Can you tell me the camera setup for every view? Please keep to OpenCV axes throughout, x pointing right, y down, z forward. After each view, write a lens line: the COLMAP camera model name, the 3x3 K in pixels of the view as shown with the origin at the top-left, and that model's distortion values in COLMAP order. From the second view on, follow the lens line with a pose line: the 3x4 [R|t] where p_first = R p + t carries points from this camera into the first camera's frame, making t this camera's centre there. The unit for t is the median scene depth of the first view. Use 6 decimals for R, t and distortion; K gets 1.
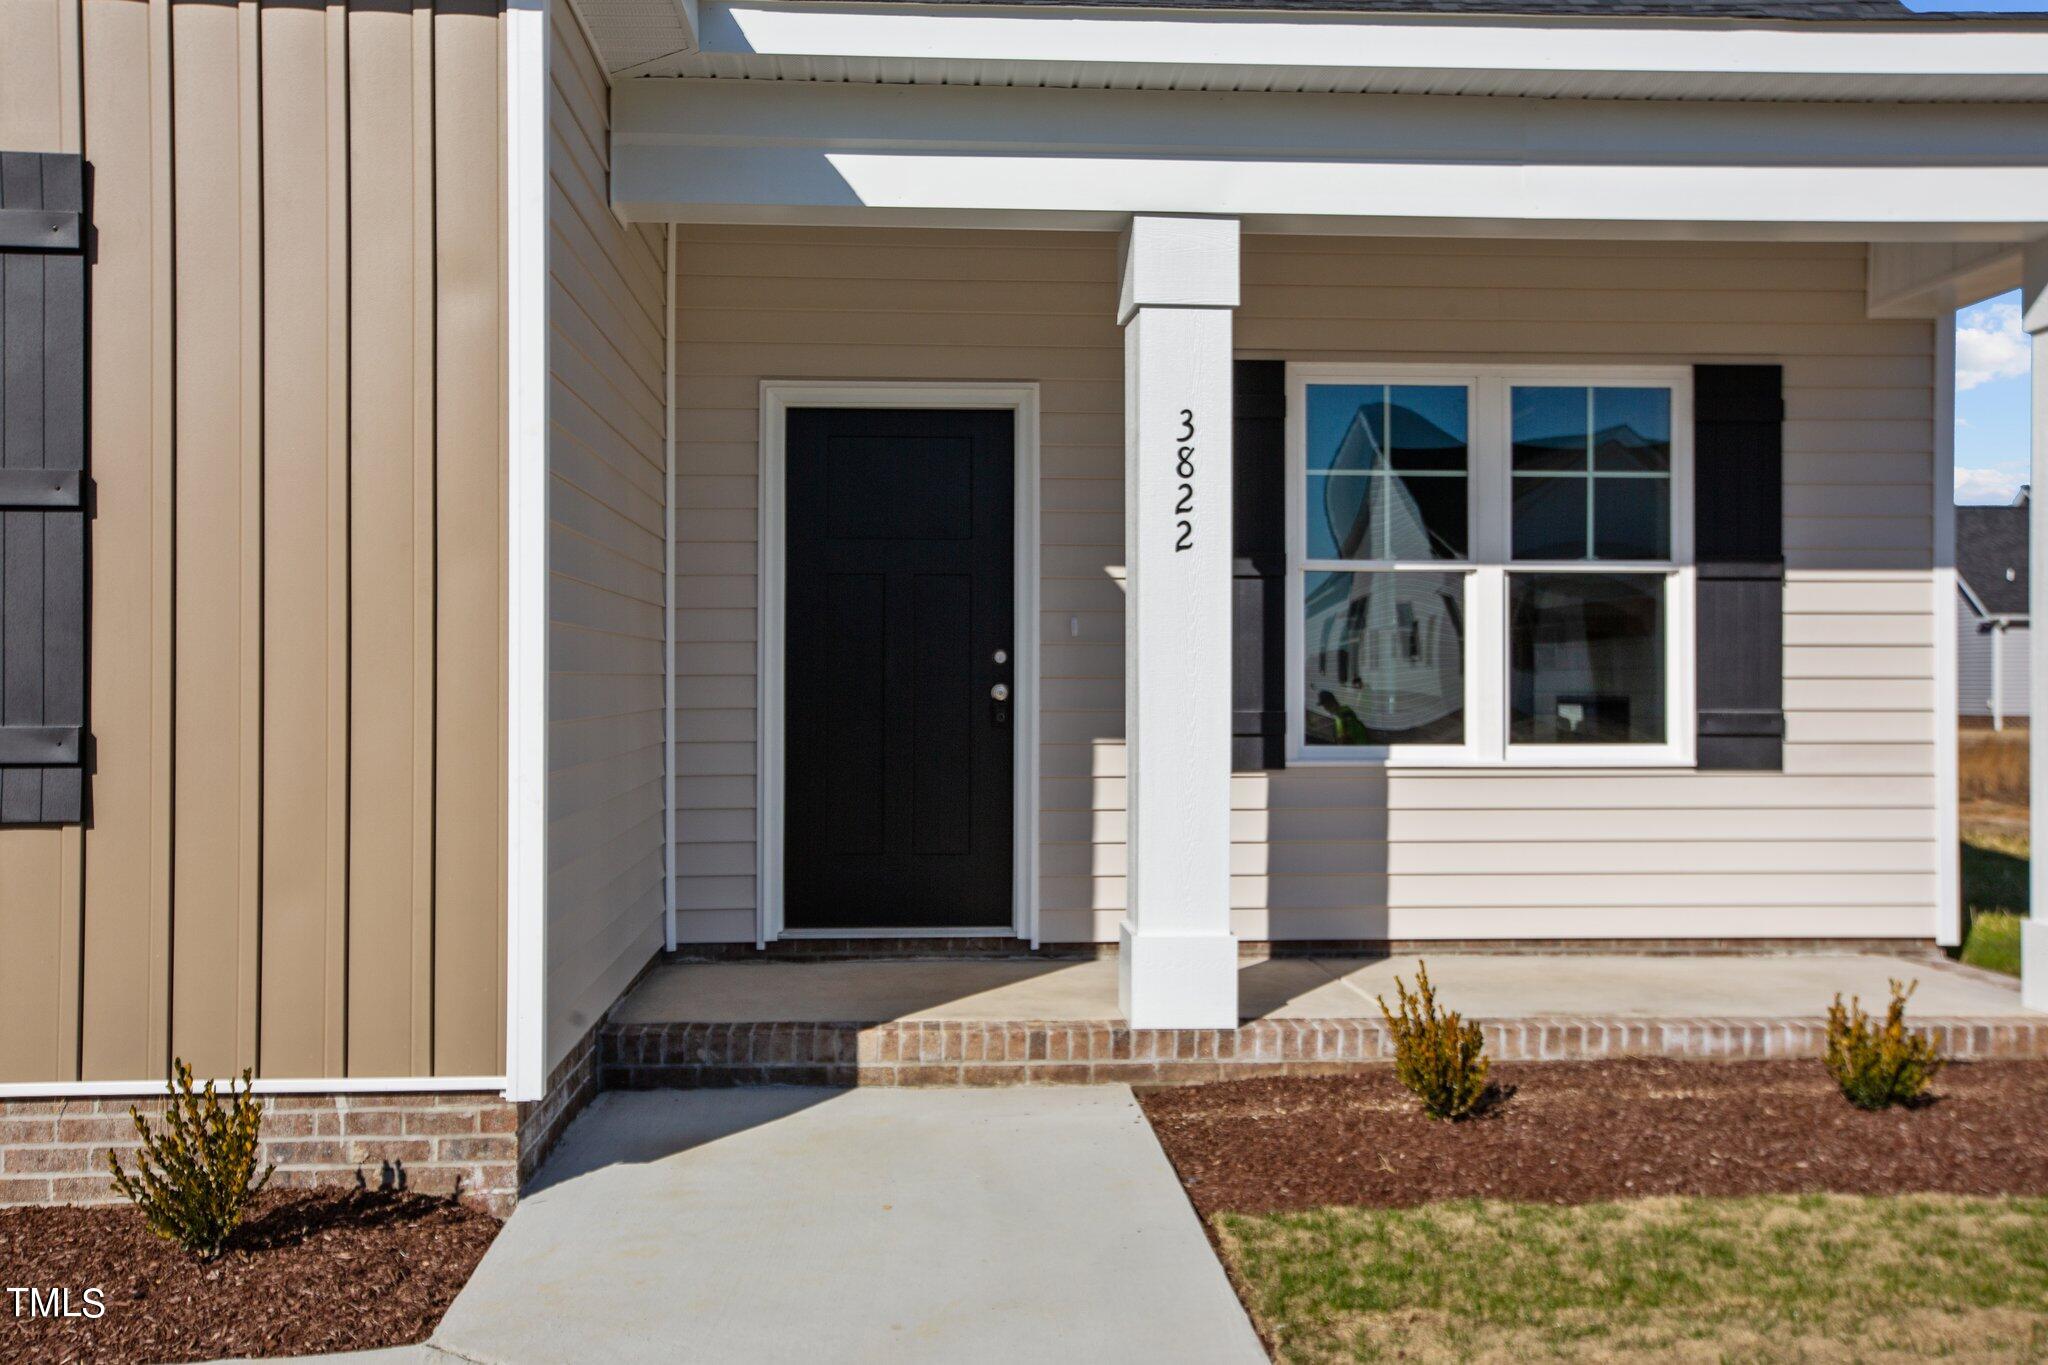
lens RADIAL K [[2010.2, 0, 1024.7], [0, 2010.2, 656.6], [0, 0, 1]] dist [0.038948, 0.010815]
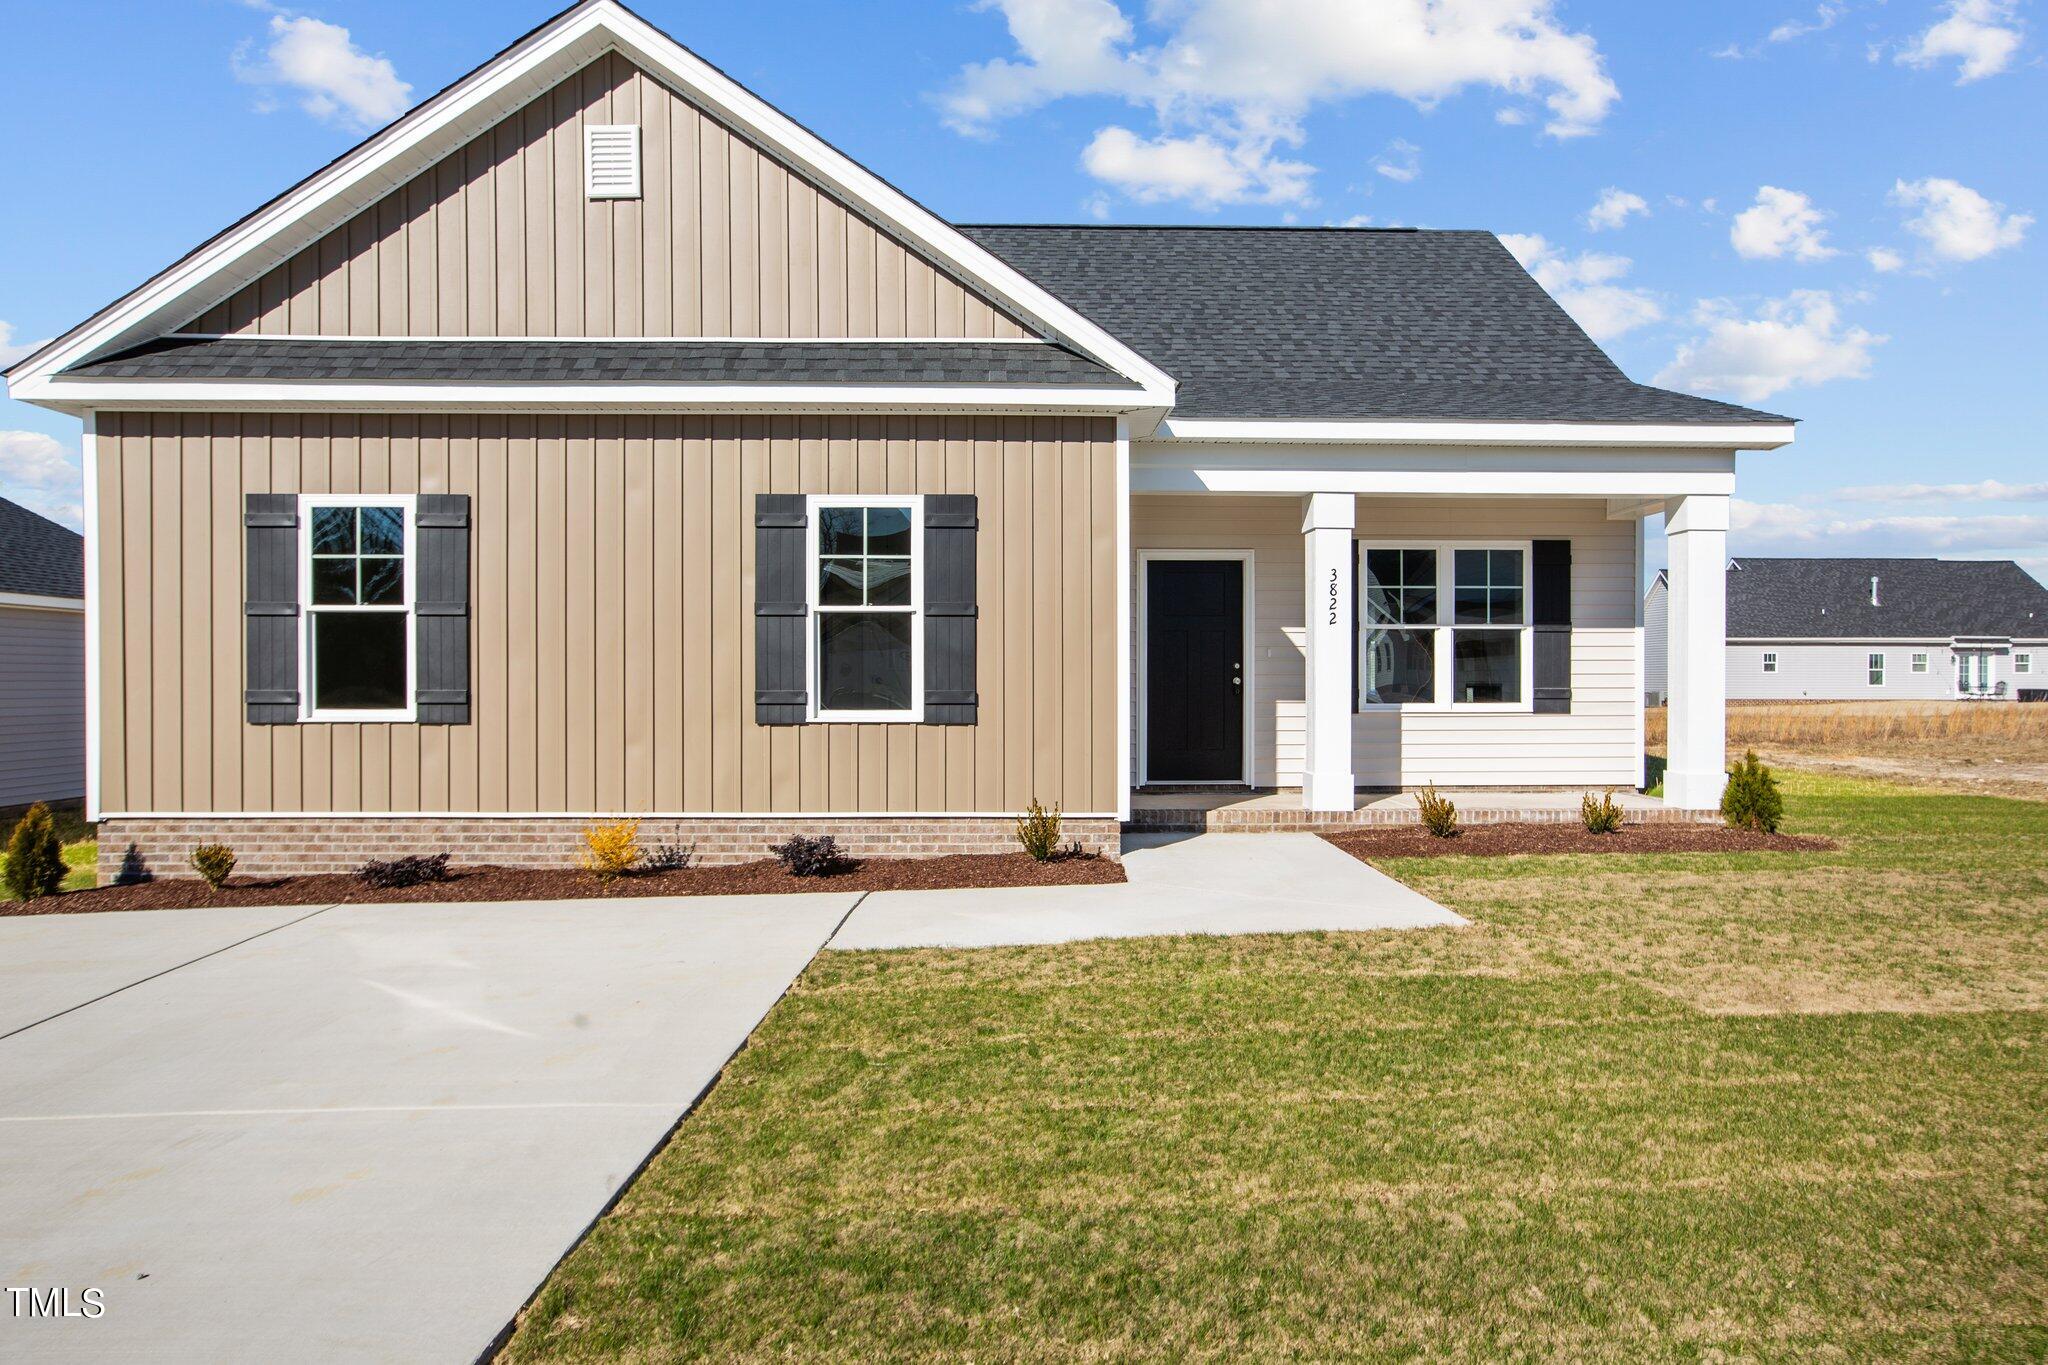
lens RADIAL K [[1332.6, 0, 1027.3], [0, 1332.6, 685.7], [0, 0, 1]] dist [-0.030534, -0.000261]
pose [[0.999219, -0.001143, -0.039502, -0.223543], [0.001829, 0.999848, 0.017336, -0.004462], [0.039476, -0.017395, 0.999069, -0.648410]]
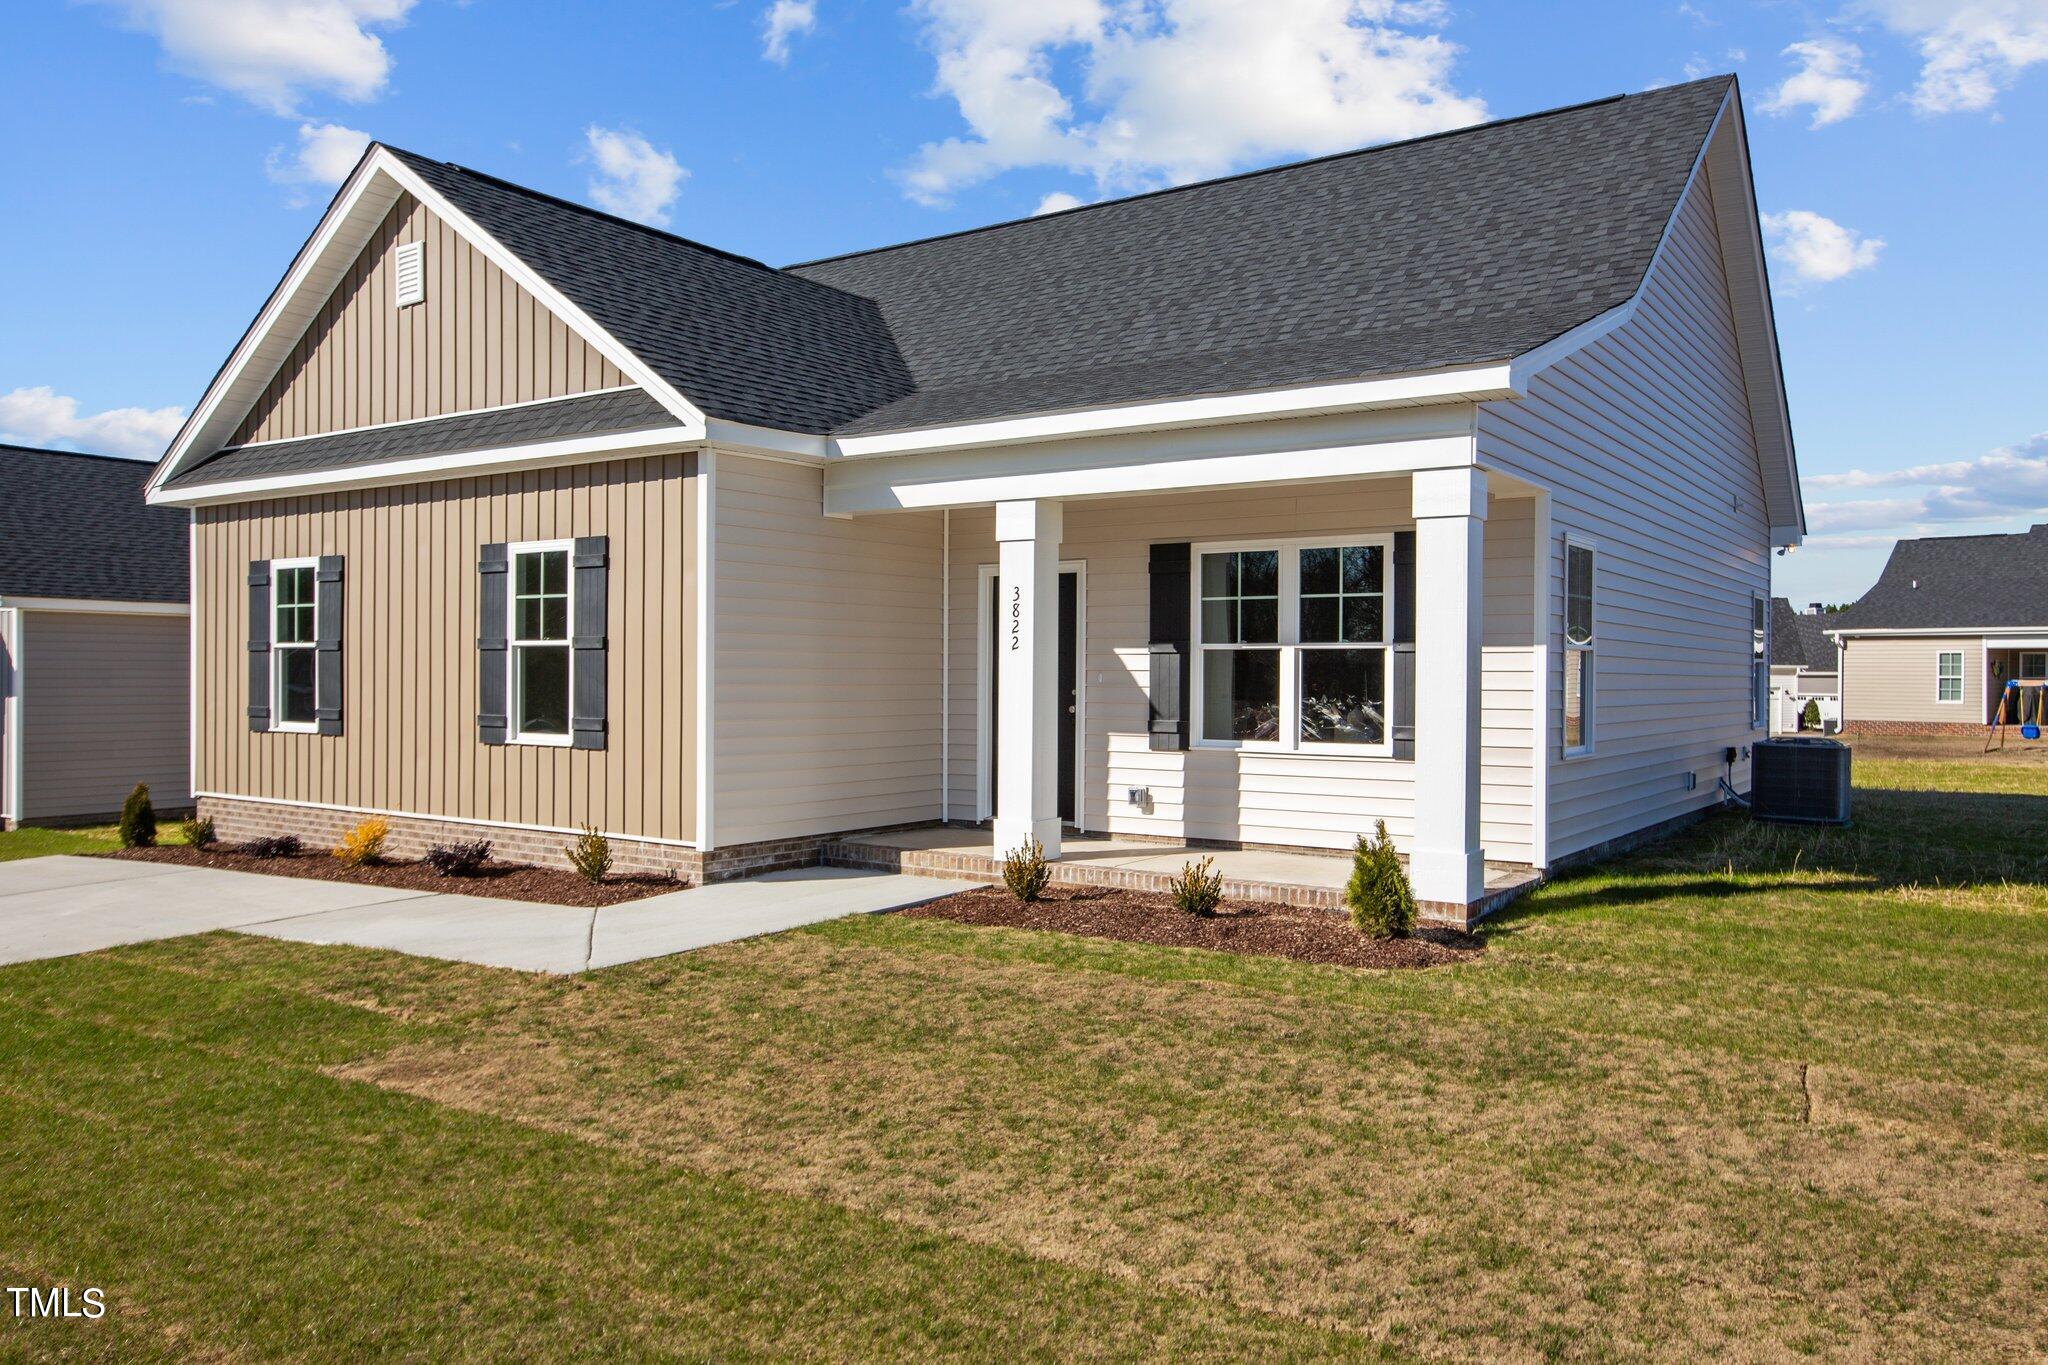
lens RADIAL K [[1492.7, 0, 1022.3], [0, 1492.7, 678.4], [0, 0, 1]] dist [-0.001391, 0.001920]
pose [[0.777022, 0.004330, -0.629458, 1.051009], [0.003781, 0.999926, 0.011545, -0.036898], [0.629462, -0.011351, 0.776949, -0.267469]]
